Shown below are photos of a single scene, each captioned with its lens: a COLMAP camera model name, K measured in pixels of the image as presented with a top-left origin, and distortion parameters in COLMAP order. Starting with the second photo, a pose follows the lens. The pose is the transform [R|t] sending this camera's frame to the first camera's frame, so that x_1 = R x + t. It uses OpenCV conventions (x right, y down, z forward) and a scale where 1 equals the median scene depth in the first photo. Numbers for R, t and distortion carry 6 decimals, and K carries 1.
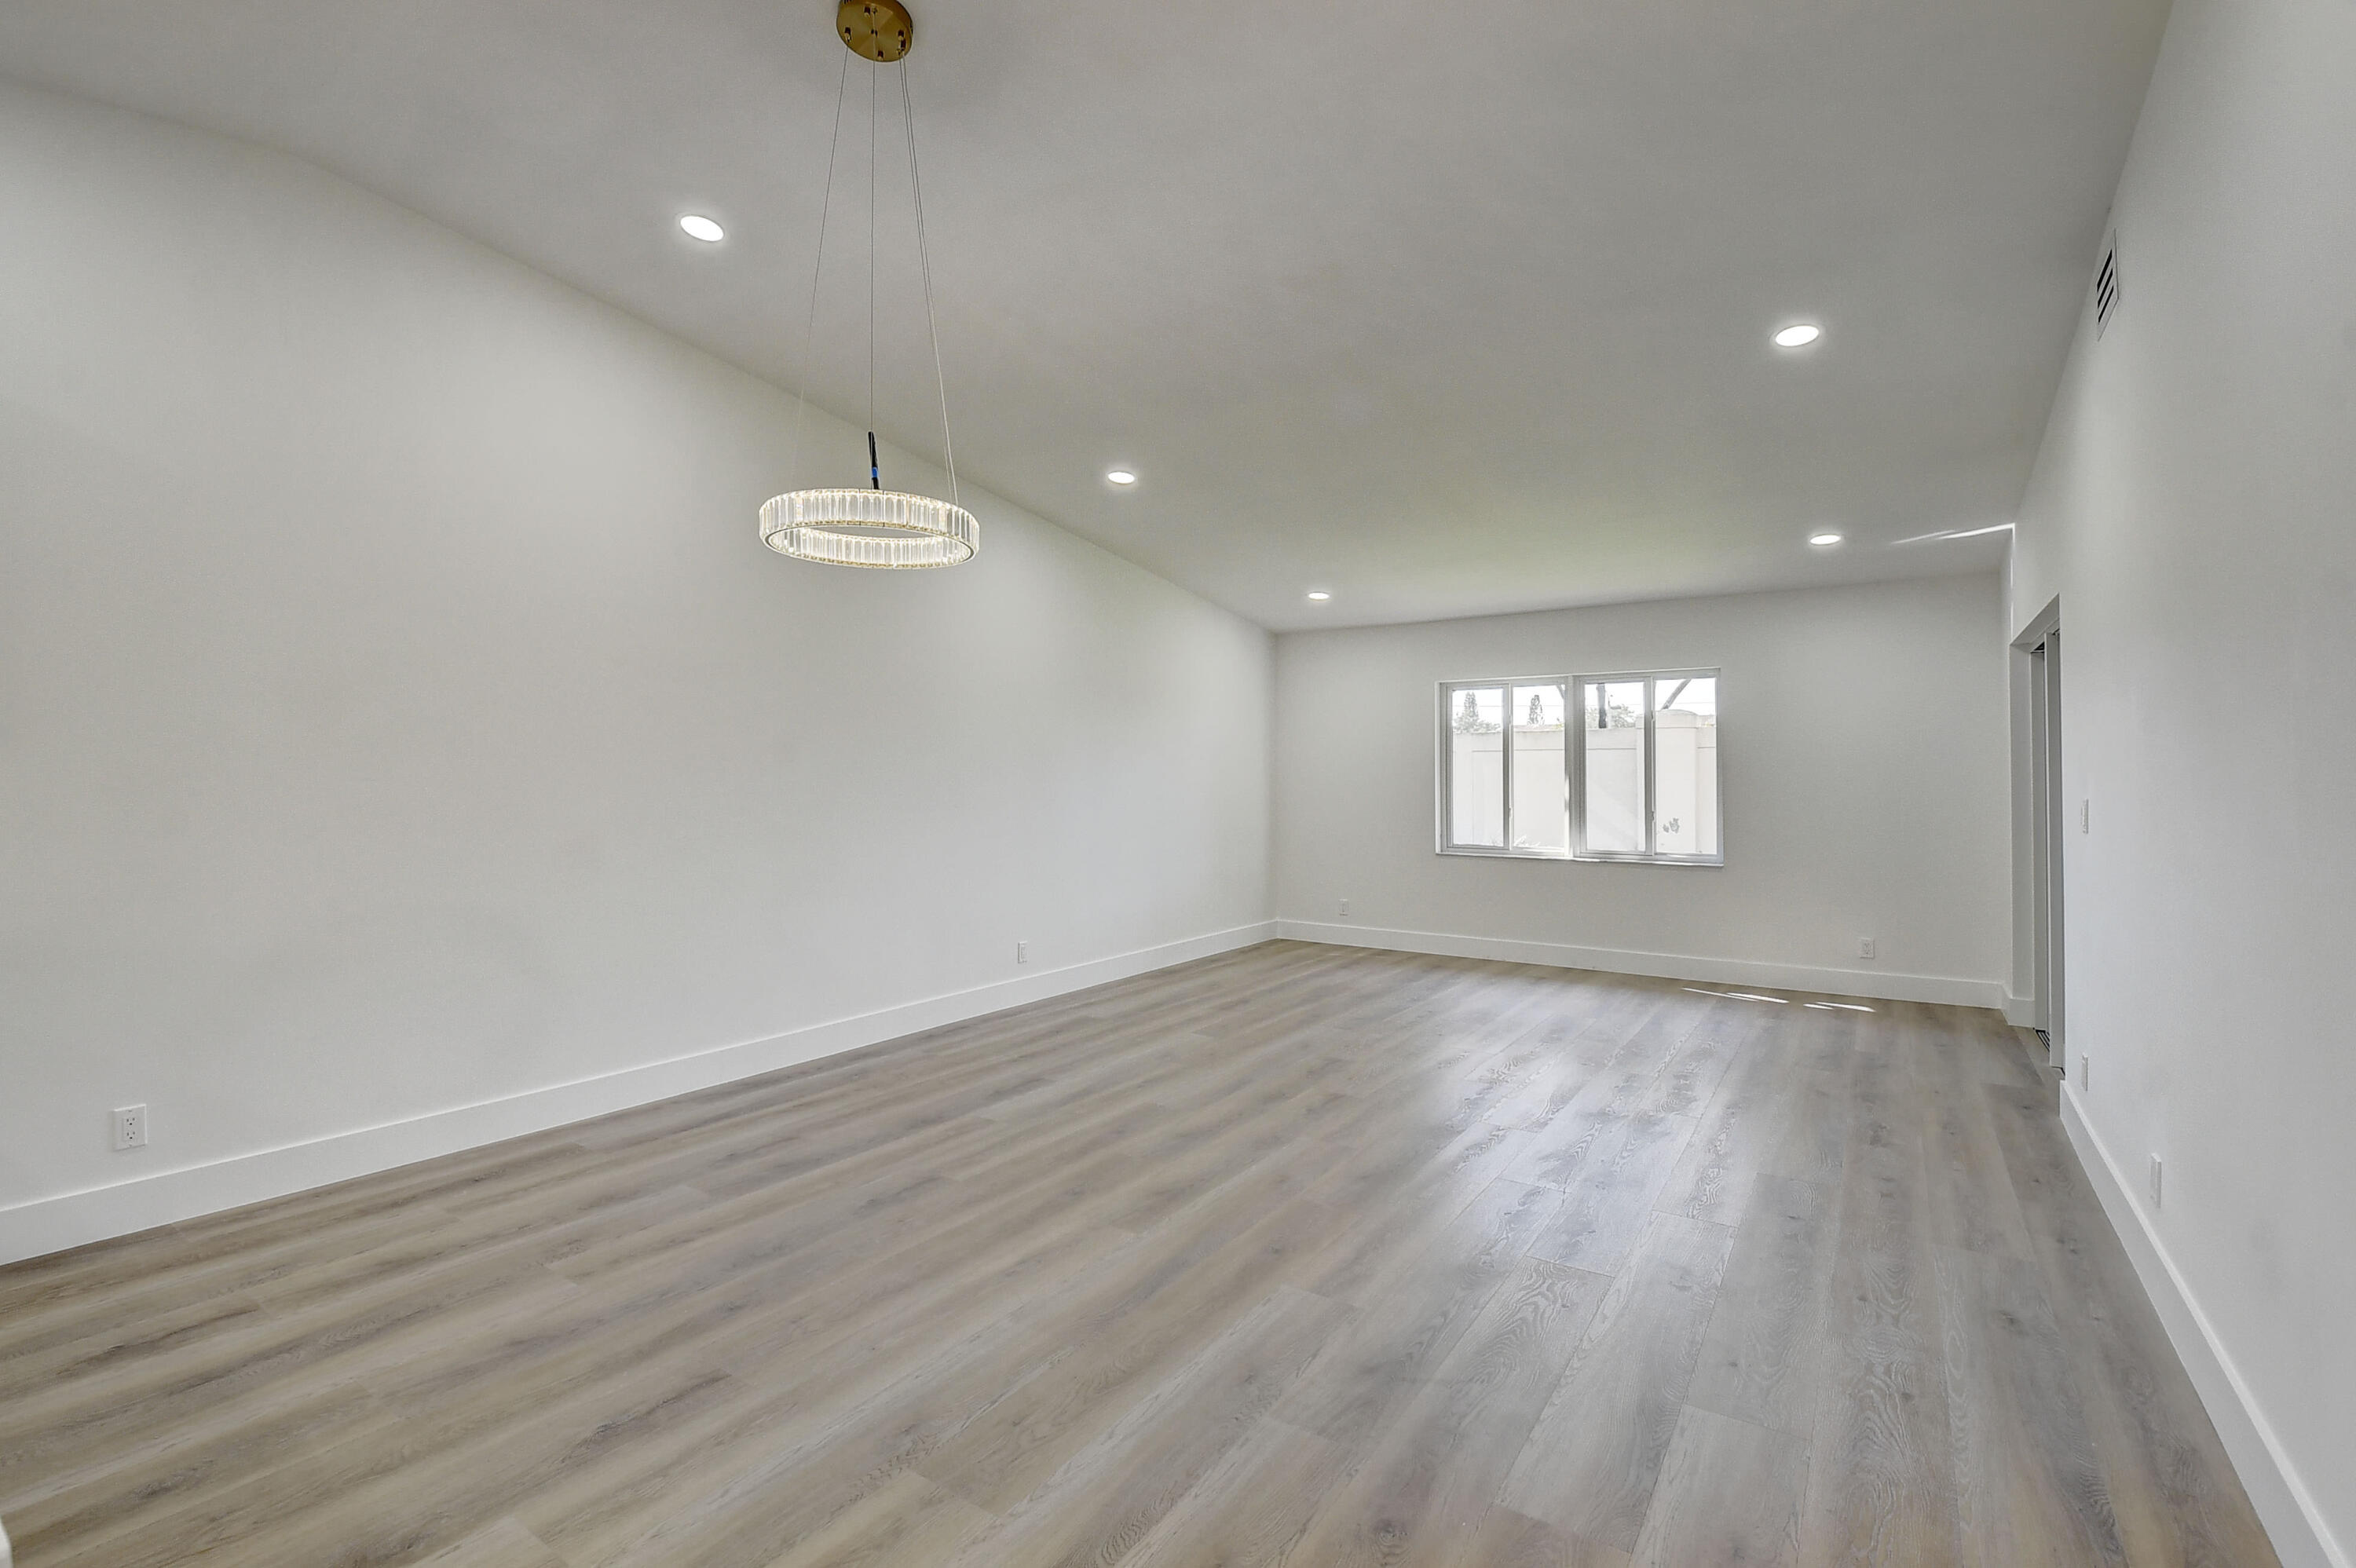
lens RADIAL K [[1037.3, 0, 1175.8], [0, 1037.3, 767.3], [0, 0, 1]] dist [-0.004540, -0.015864]
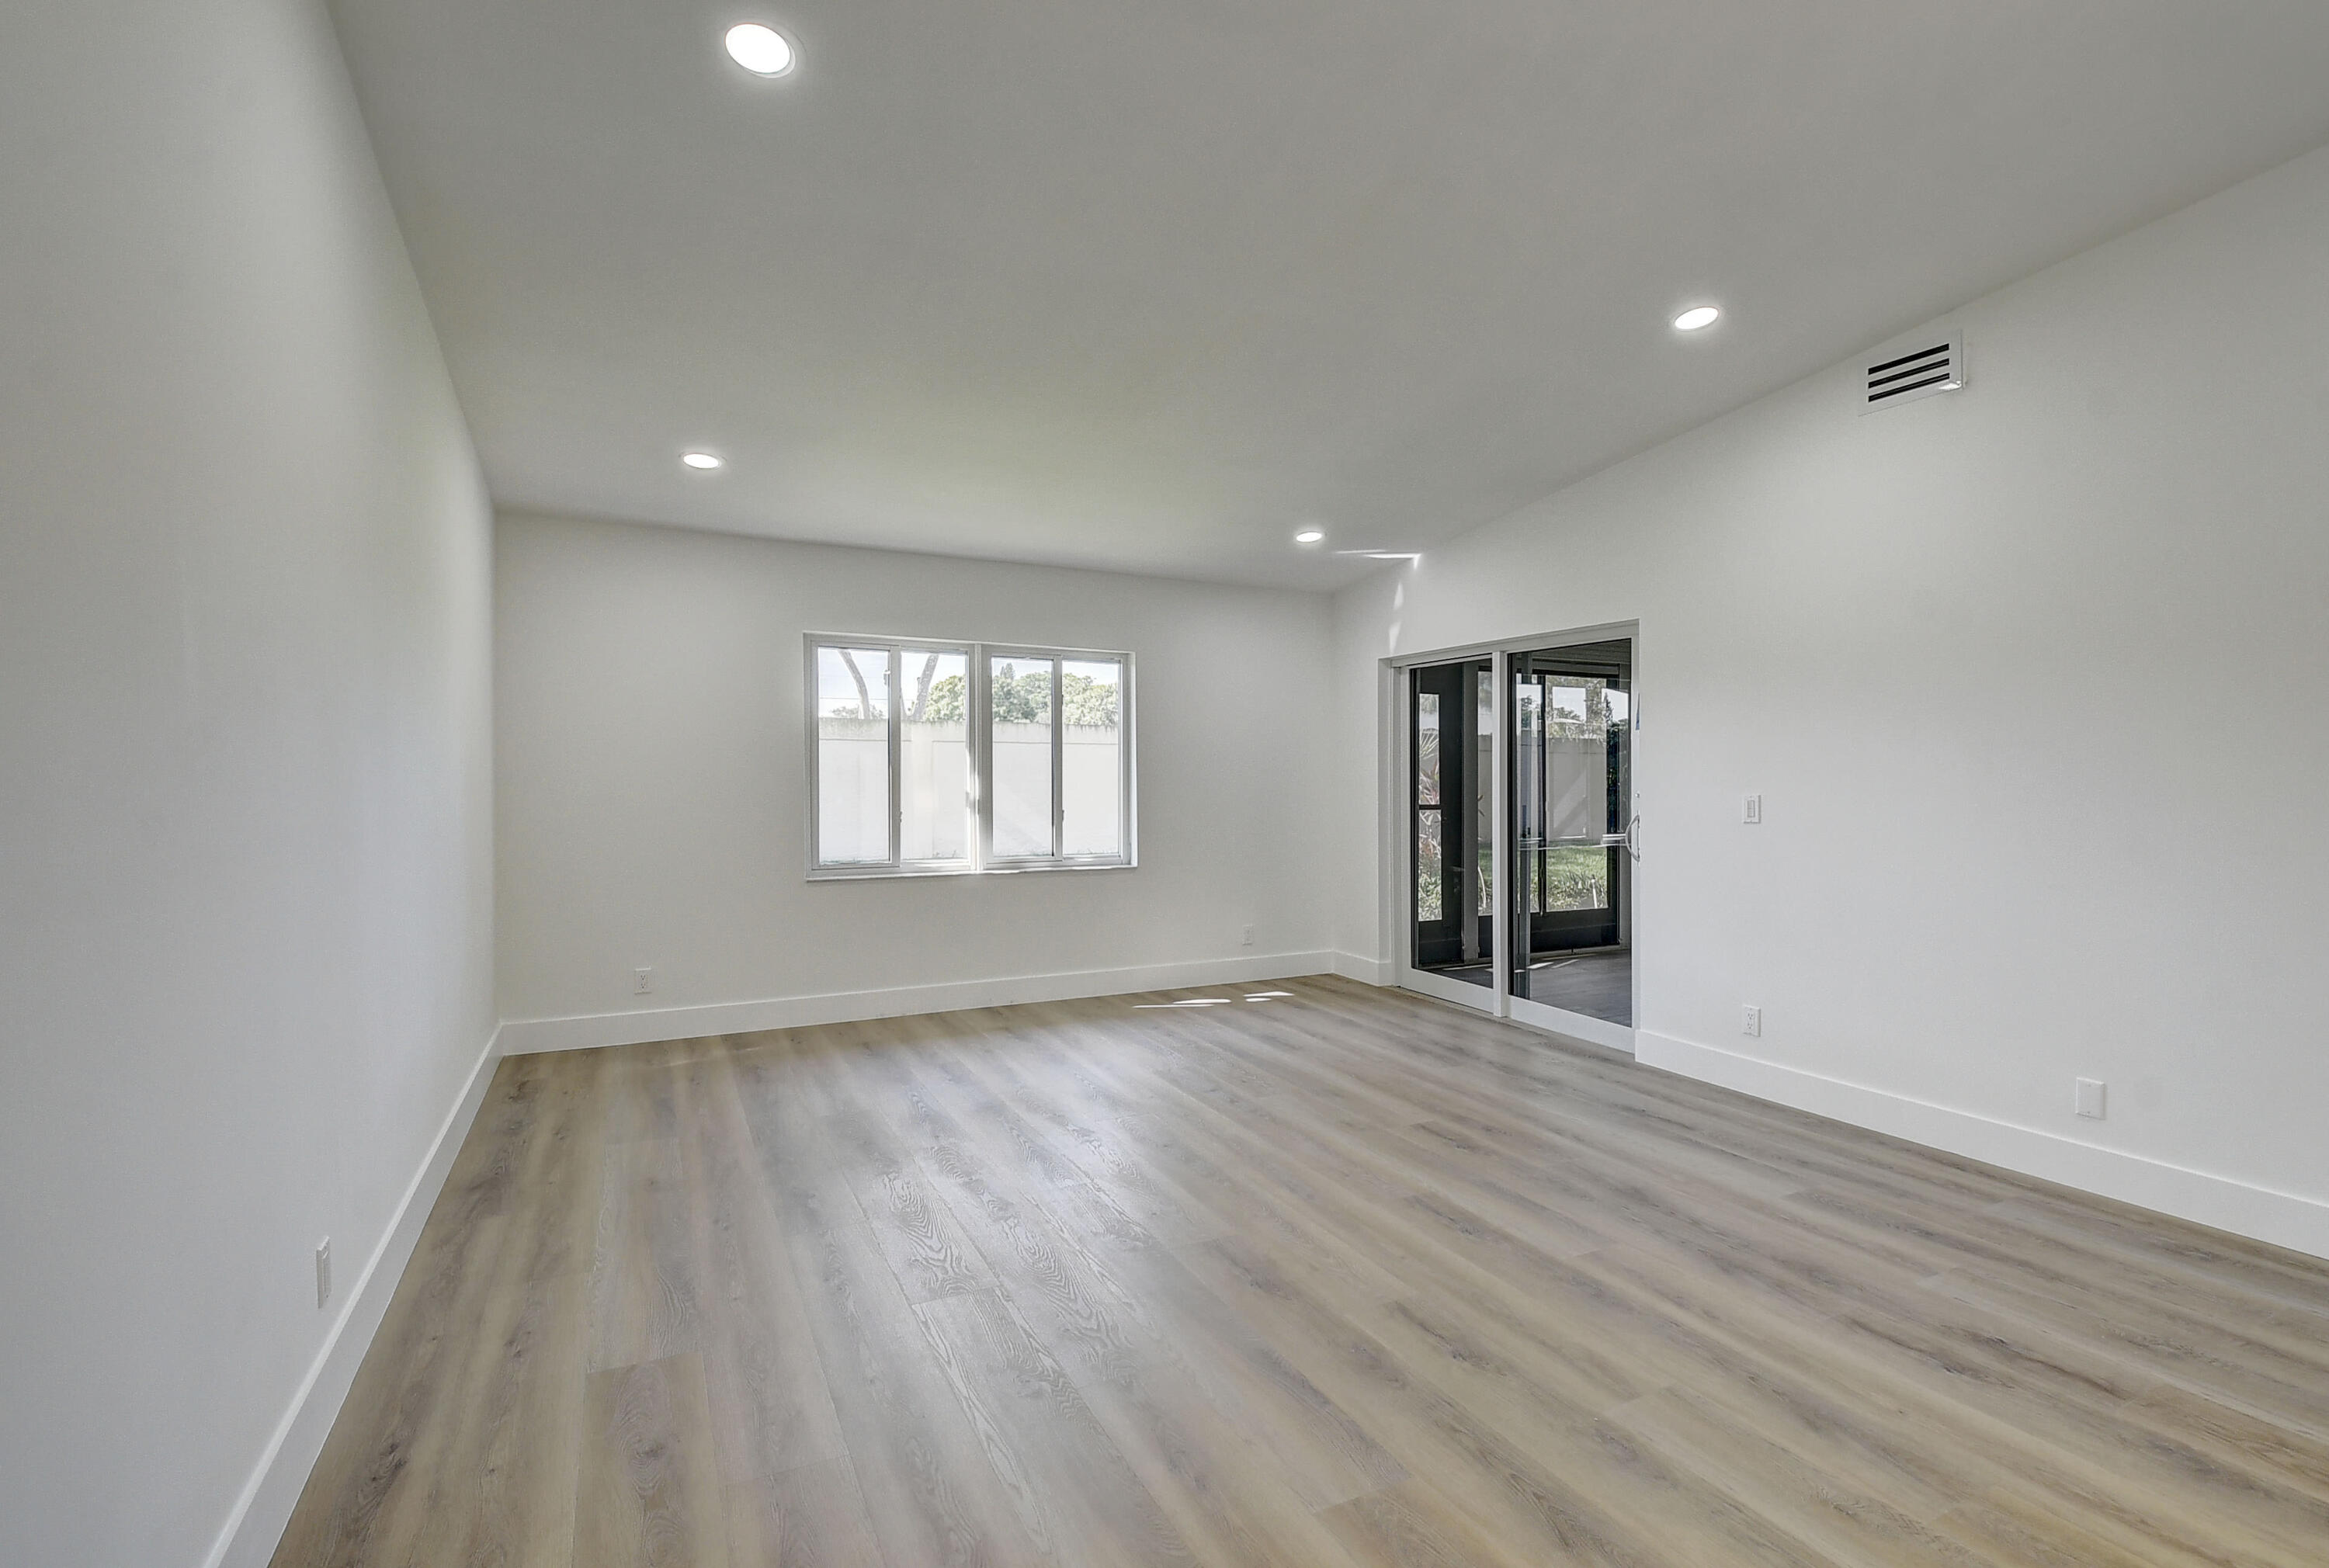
lens RADIAL K [[1042.5, 0, 1174.1], [0, 1042.5, 783.9], [0, 0, 1]] dist [-0.002625, -0.000920]
pose [[0.485740, -0.009922, 0.874047, -0.337249], [-0.015853, 0.999671, 0.020158, 0.000880], [-0.873959, -0.023648, 0.485423, 0.638434]]
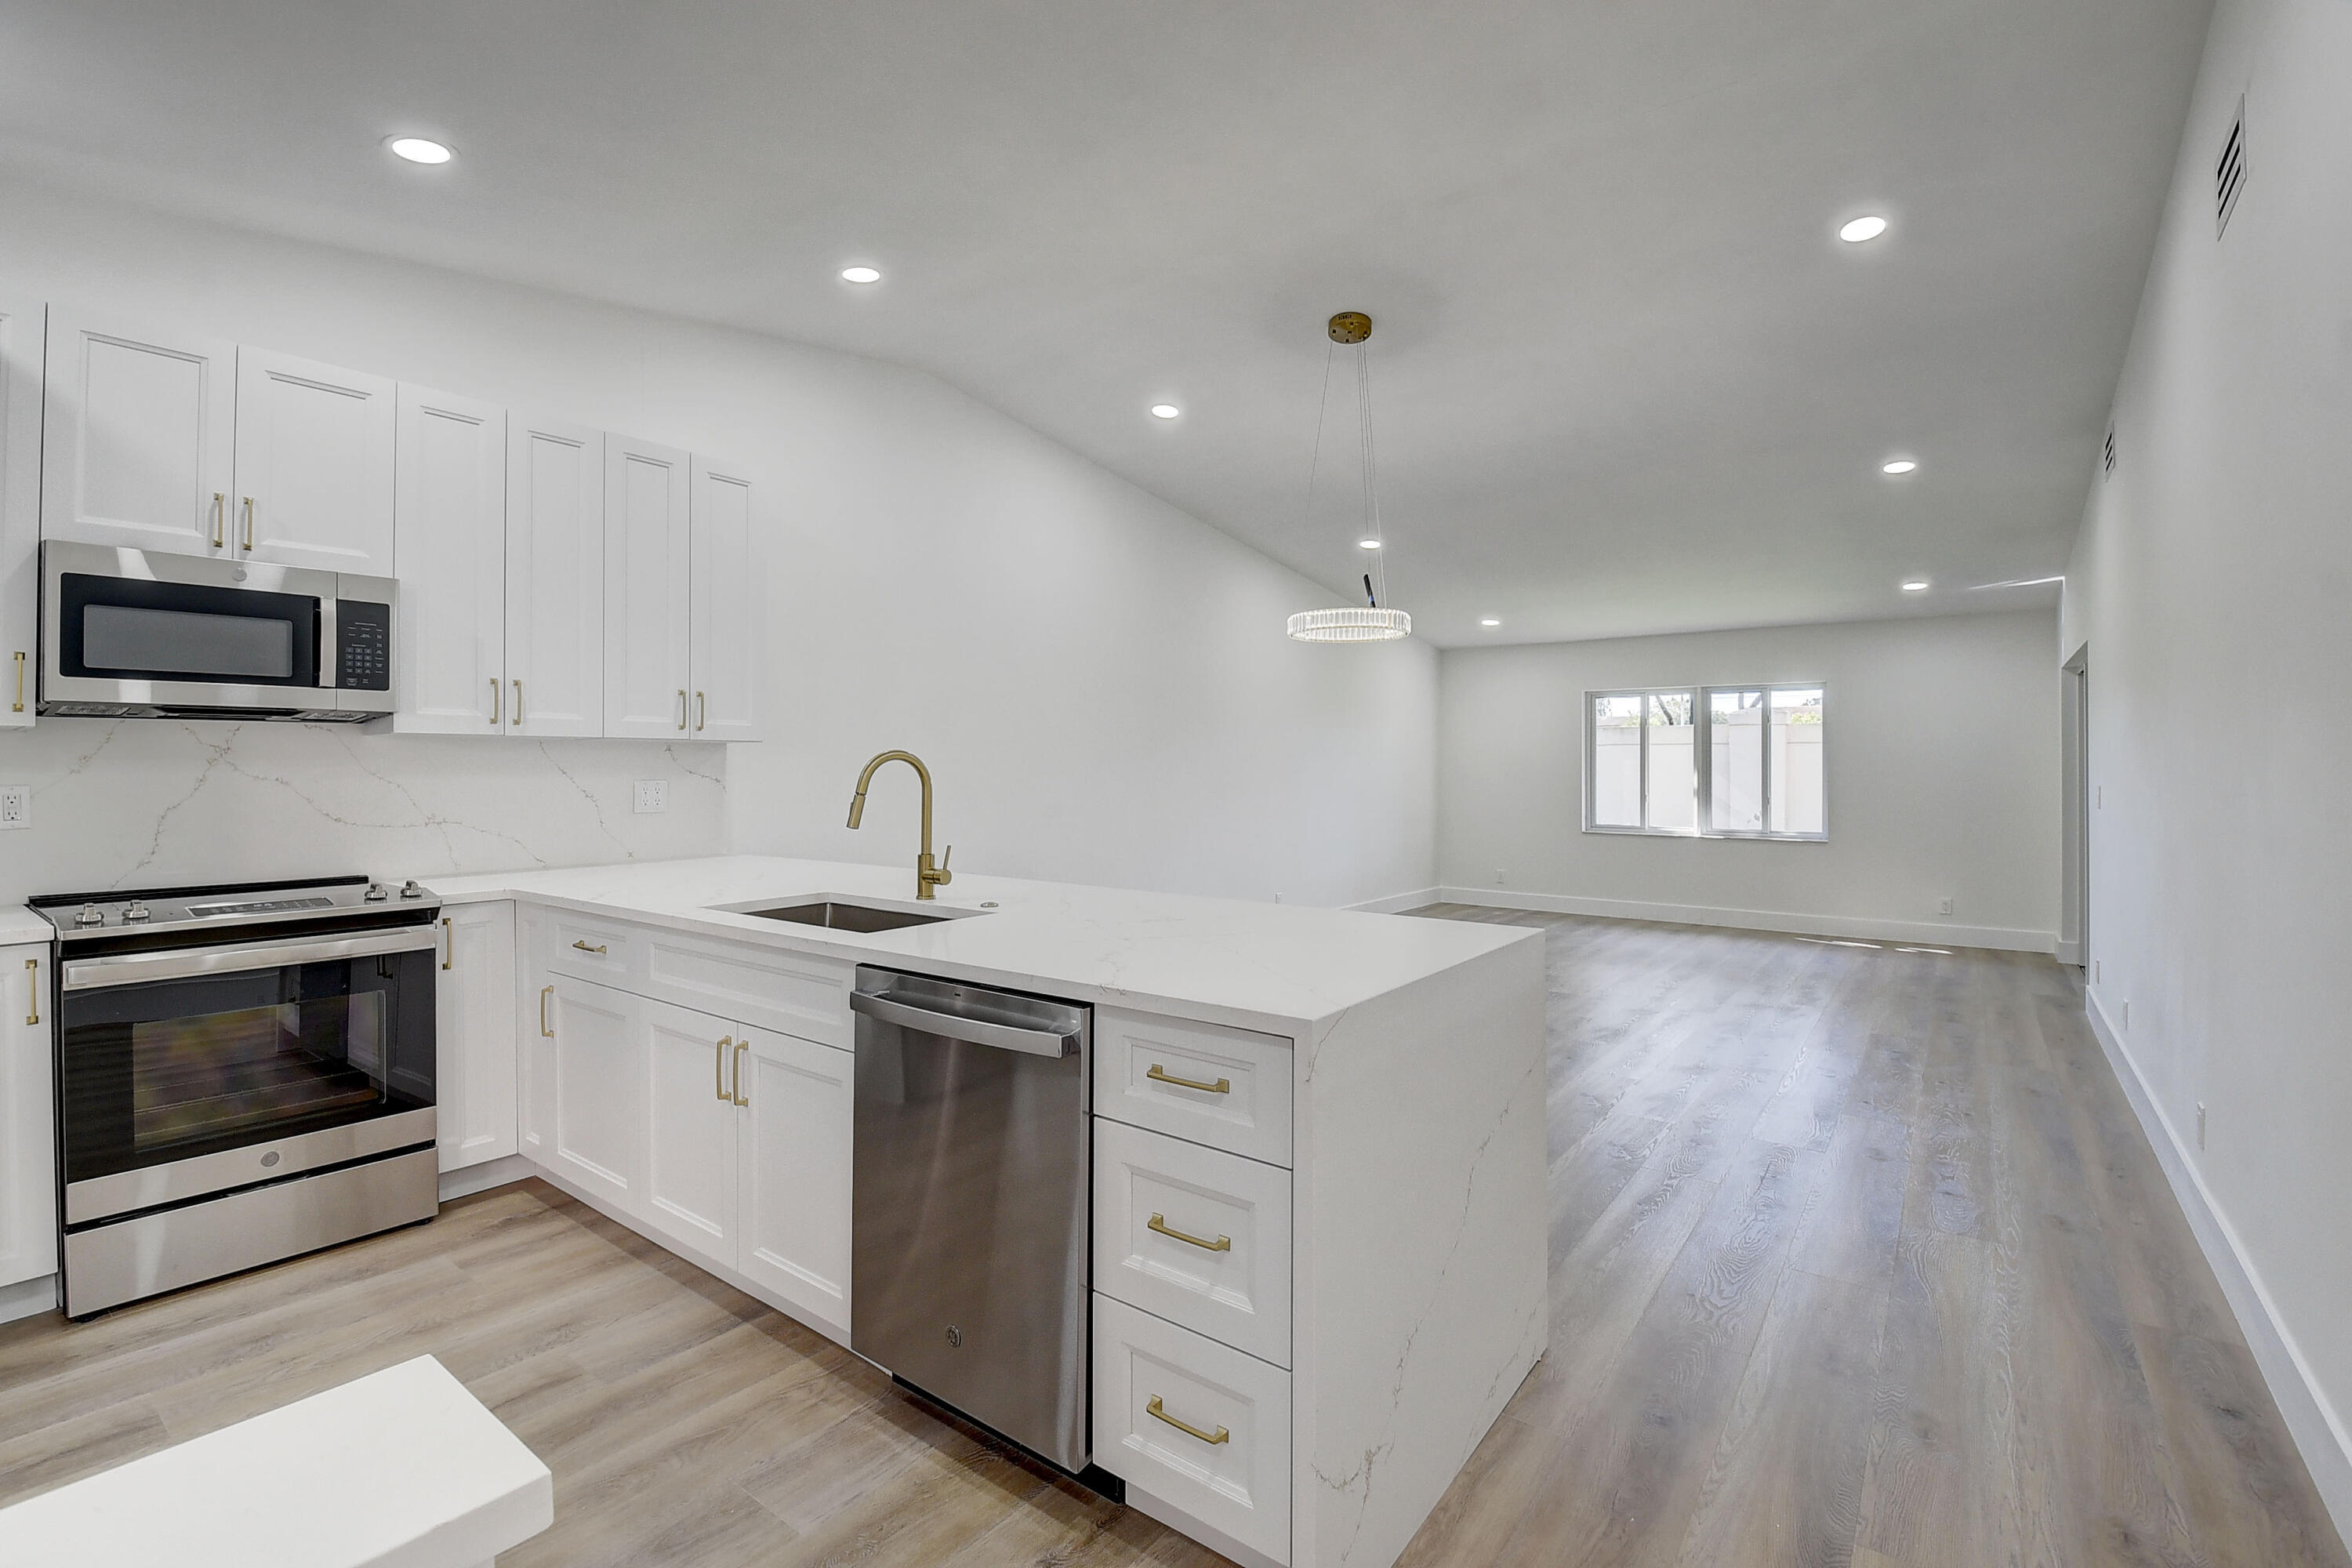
lens RADIAL K [[1025.4, 0, 1178.5], [0, 1025.4, 772.7], [0, 0, 1]] dist [-0.003217, -0.021086]
pose [[0.998291, 0.002435, -0.058384, -0.220007], [-0.001736, 0.999926, 0.012029, -0.000548], [0.058409, -0.011907, 0.998222, -0.330647]]
